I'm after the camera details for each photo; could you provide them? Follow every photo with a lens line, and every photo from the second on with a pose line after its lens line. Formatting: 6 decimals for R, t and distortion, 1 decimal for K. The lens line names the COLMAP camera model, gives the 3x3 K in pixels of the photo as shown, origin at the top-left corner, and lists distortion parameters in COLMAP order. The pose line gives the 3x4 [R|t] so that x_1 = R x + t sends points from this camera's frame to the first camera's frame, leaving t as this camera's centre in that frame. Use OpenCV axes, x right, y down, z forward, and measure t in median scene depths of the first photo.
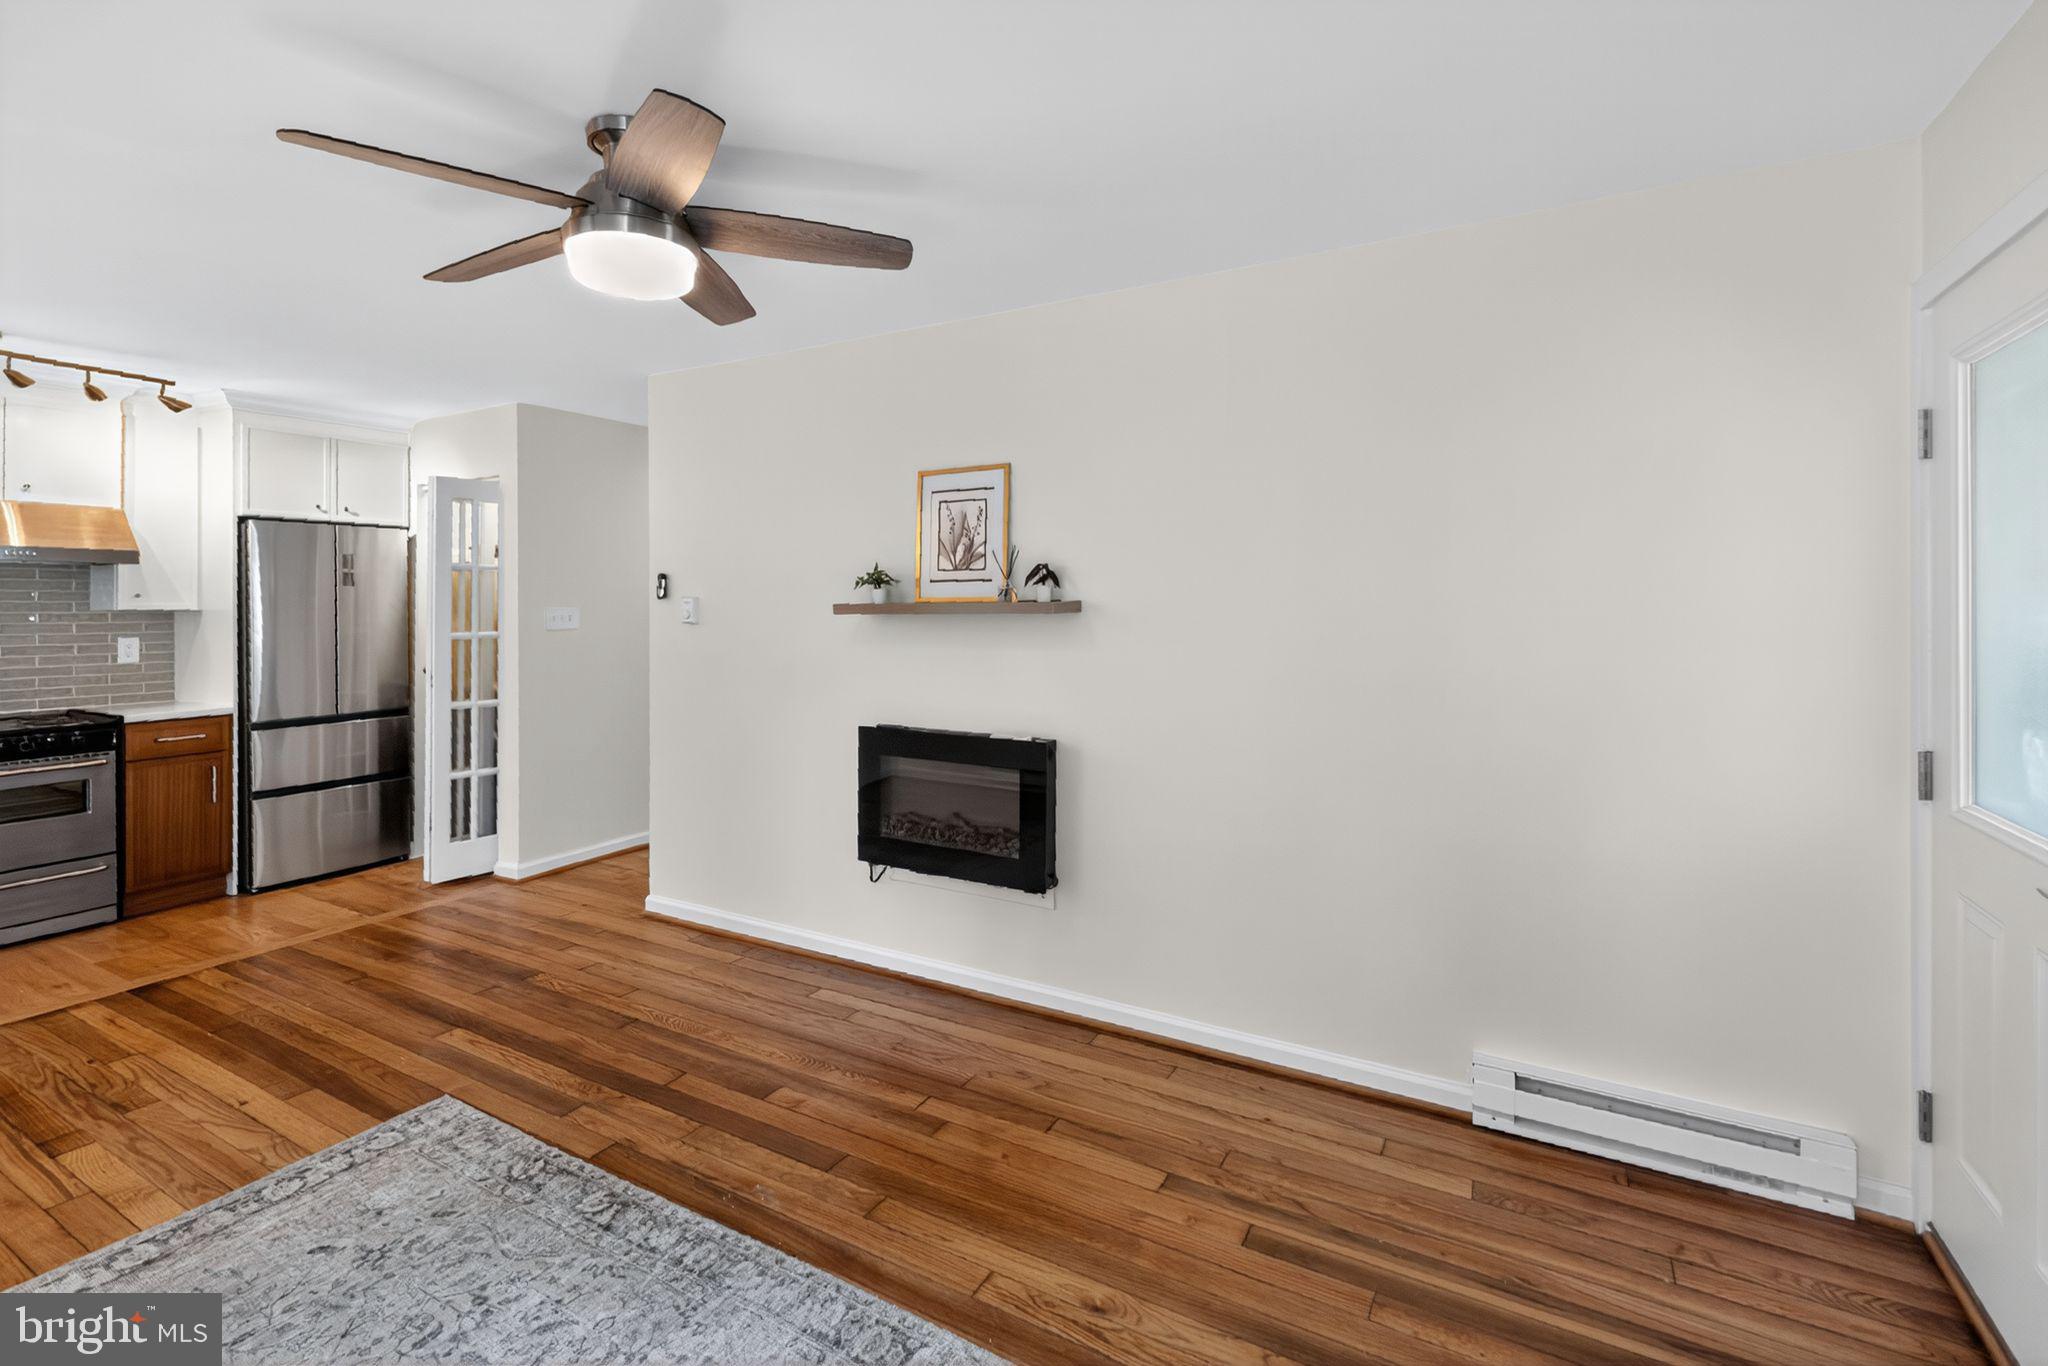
lens RADIAL K [[926.7, 0, 995.5], [0, 926.7, 604.5], [0, 0, 1]] dist [0.011301, -0.000967]
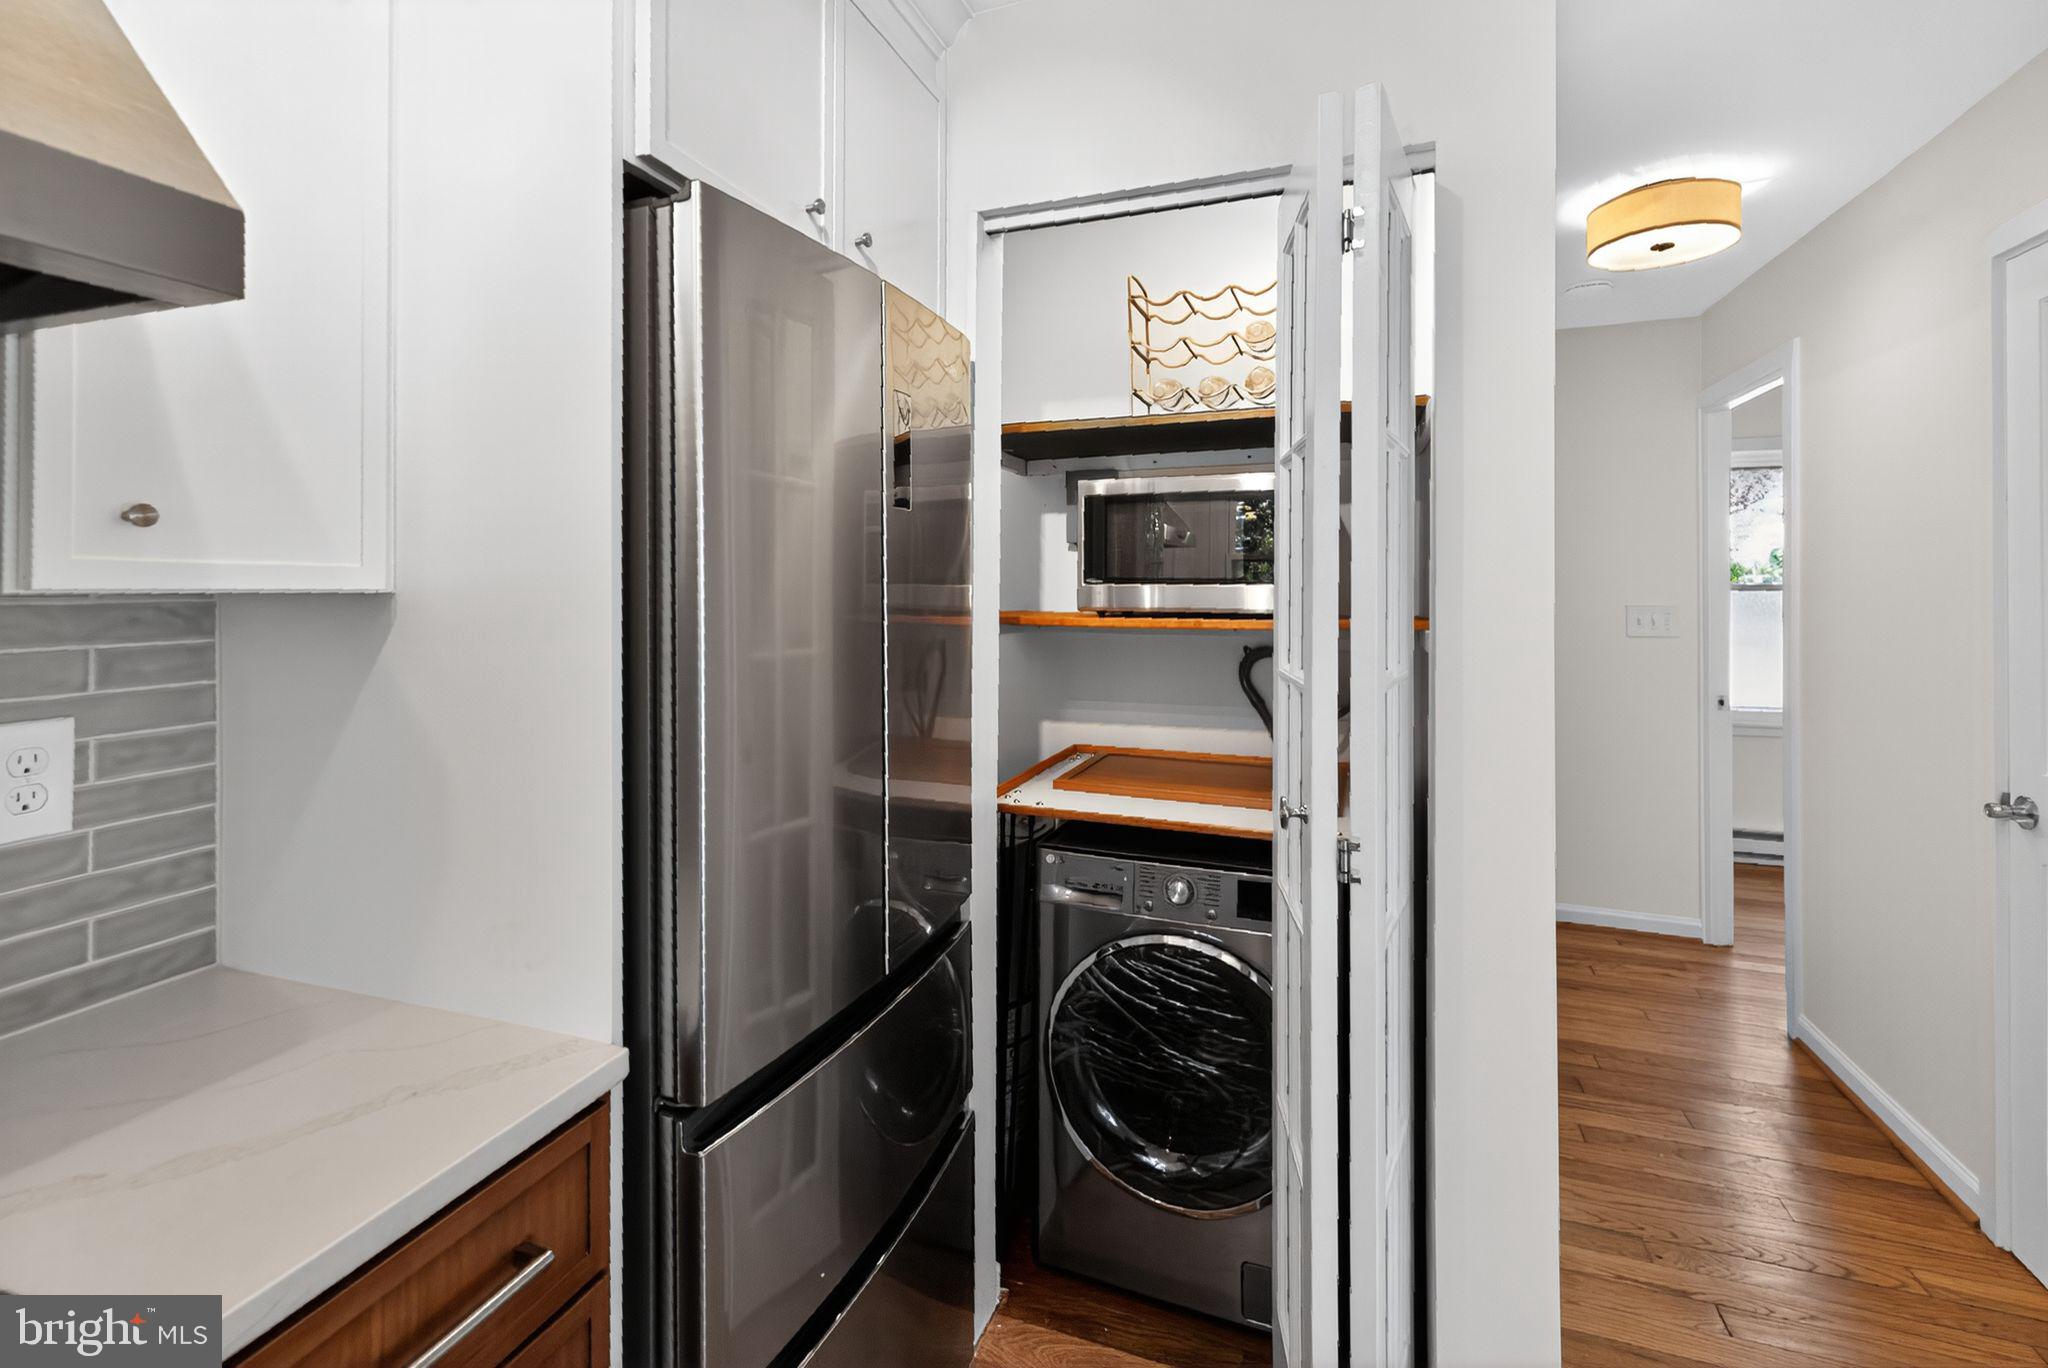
lens RADIAL K [[935.5, 0, 993.8], [0, 935.5, 576.9], [0, 0, 1]] dist [0.001788, -0.000326]
pose [[0.986310, -0.000675, 0.164902, -1.107609], [0.002187, 0.999957, -0.008988, 0.005814], [-0.164888, 0.009226, 0.986269, 1.117468]]
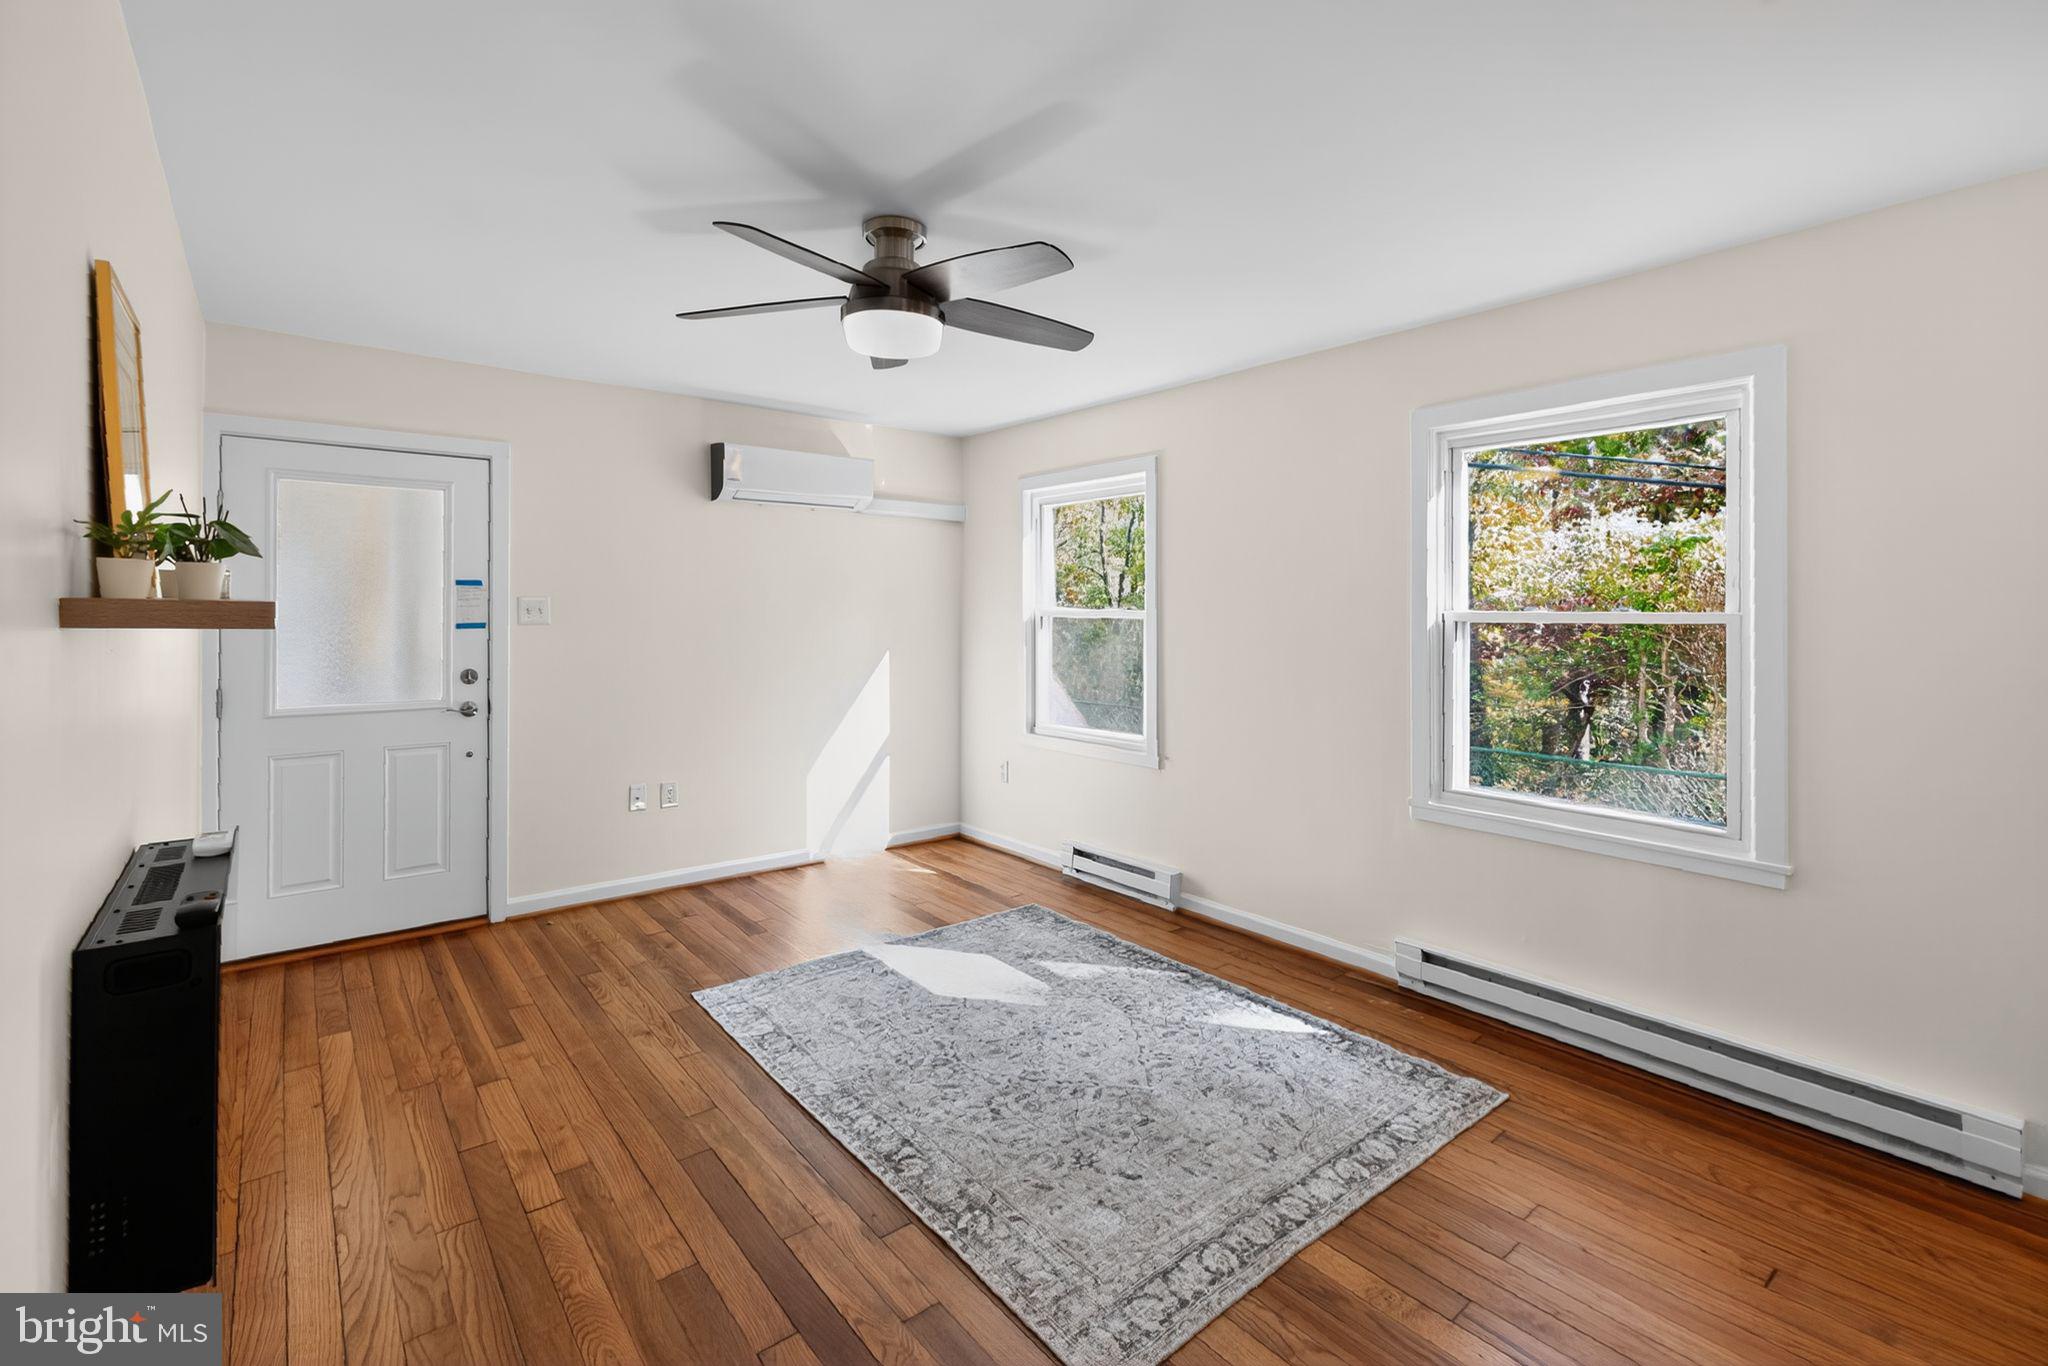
lens RADIAL K [[907.3, 0, 1044.7], [0, 907.3, 598.4], [0, 0, 1]] dist [0.016280, -0.000170]
pose [[-0.944631, -0.000710, 0.328133, -0.640236], [-0.004575, 0.999929, -0.011007, -0.000518], [-0.328102, -0.011899, -0.944567, 1.361393]]
